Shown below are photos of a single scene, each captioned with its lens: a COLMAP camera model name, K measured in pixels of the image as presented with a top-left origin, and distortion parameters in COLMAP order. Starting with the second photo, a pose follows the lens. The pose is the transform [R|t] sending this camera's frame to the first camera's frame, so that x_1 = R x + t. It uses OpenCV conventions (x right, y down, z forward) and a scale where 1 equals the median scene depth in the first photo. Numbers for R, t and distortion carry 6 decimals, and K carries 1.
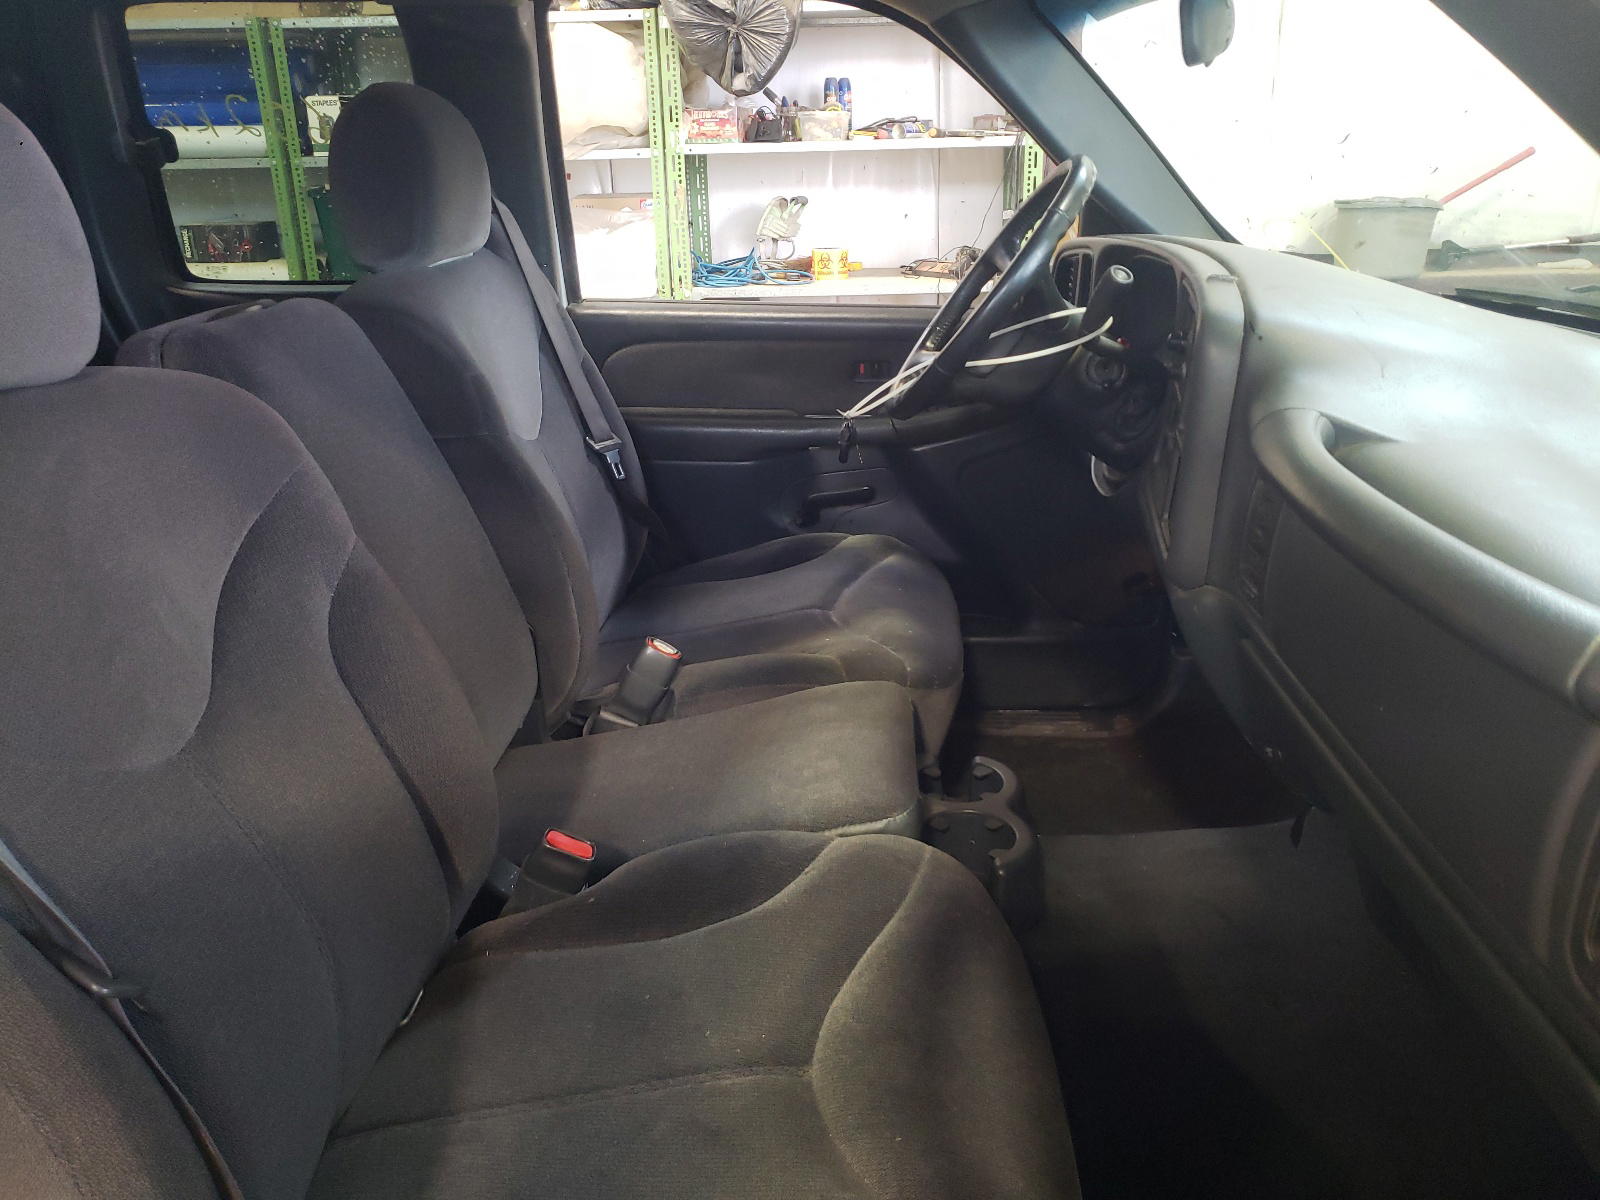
lens RADIAL K [[1265.9, 0, 797.8], [0, 1265.9, 596.6], [0, 0, 1]] dist [0.004940, -0.004713]
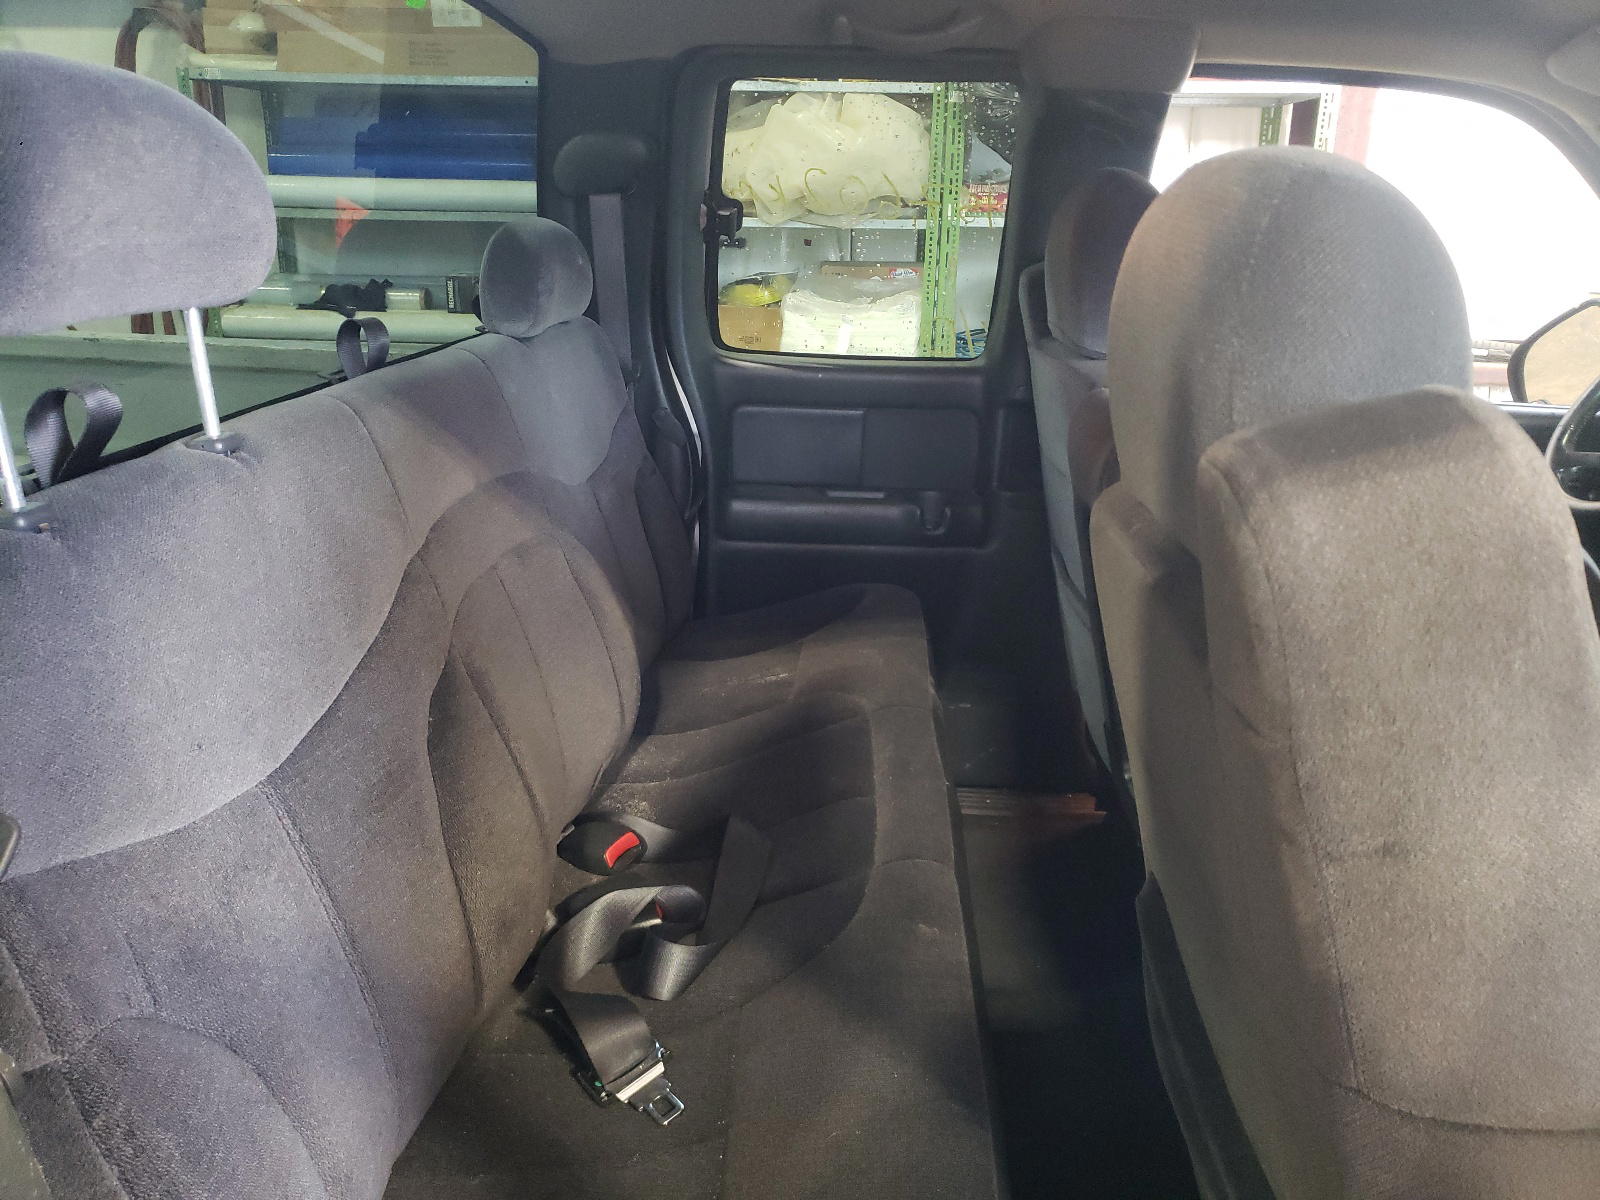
lens RADIAL K [[1265.9, 0, 797.8], [0, 1265.9, 596.6], [0, 0, 1]] dist [0.004940, -0.004713]
pose [[0.998781, 0.045690, -0.018692, -0.186801], [-0.046553, 0.997728, -0.048697, -0.003907], [0.016425, 0.049508, 0.998639, 0.016073]]
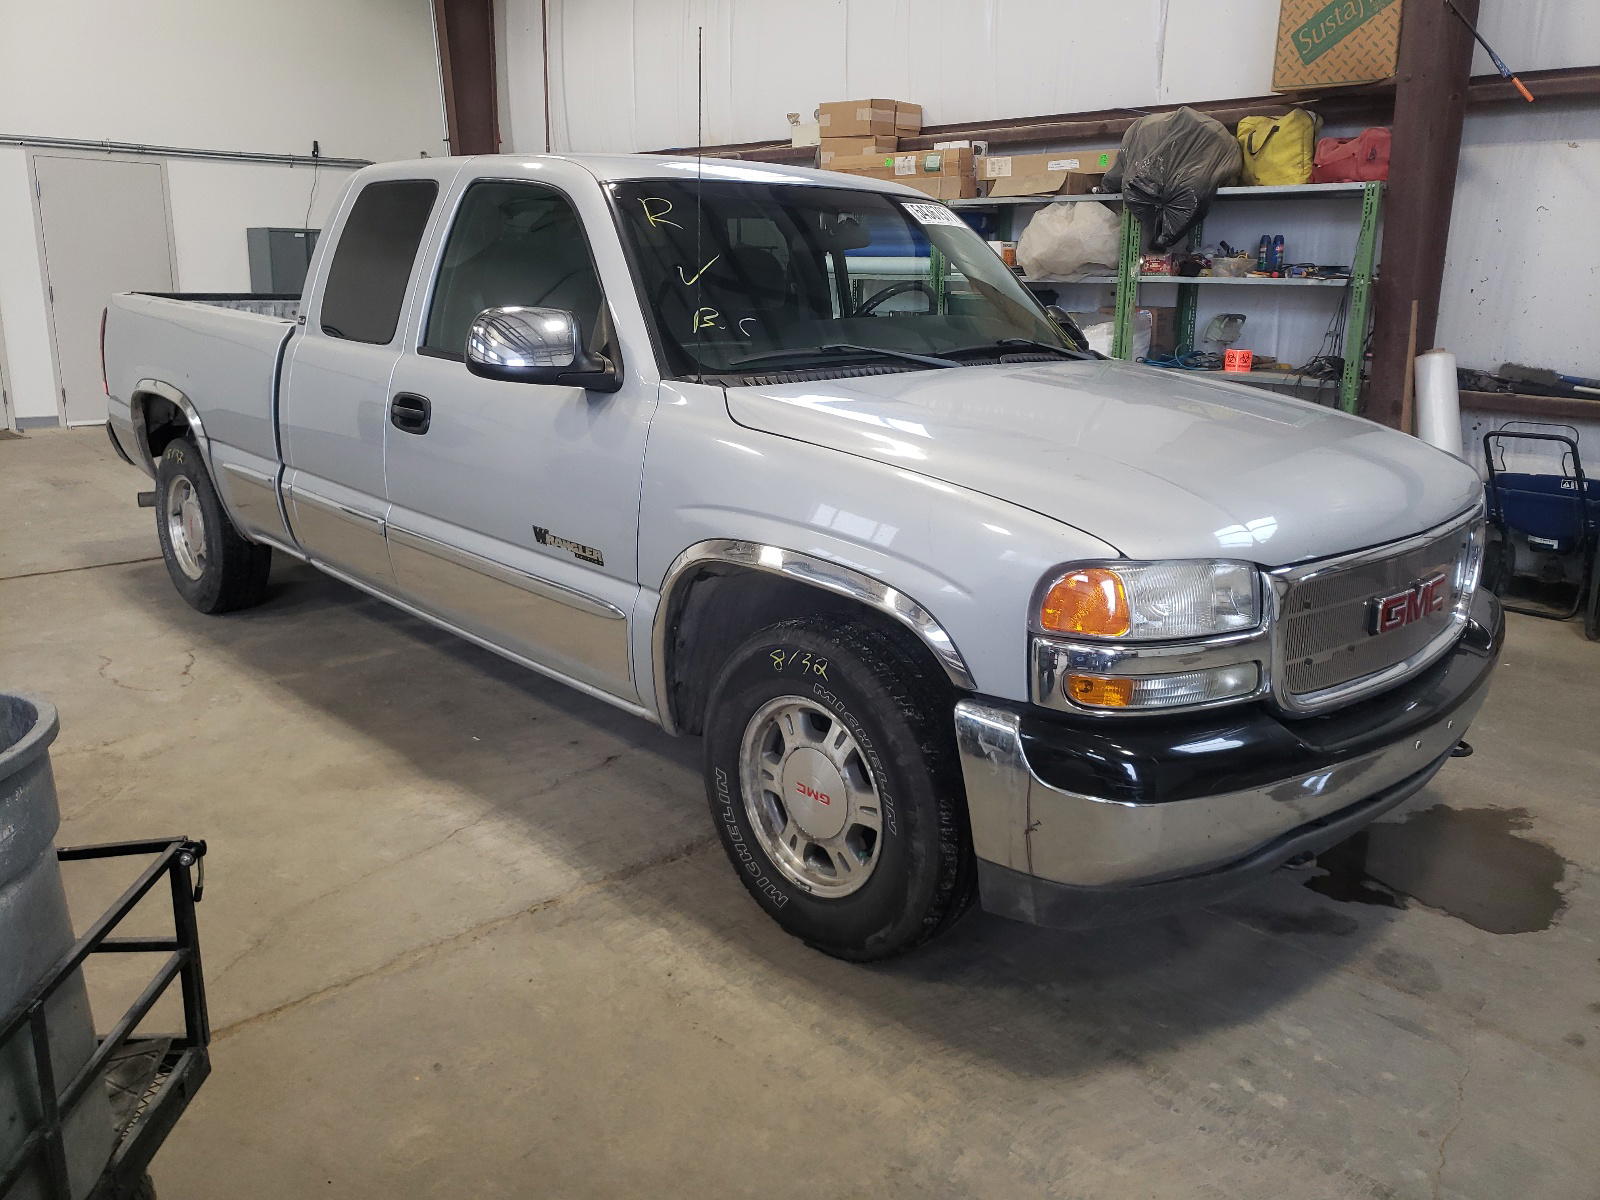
lens RADIAL K [[1240.8, 0, 810.8], [0, 1240.8, 601.1], [0, 0, 1]] dist [0.007872, 0.002609]
pose [[0.714280, 0.214651, -0.666130, 0.750692], [-0.284821, 0.958574, 0.003478, 0.149743], [0.639282, 0.187244, 0.745827, -0.357876]]
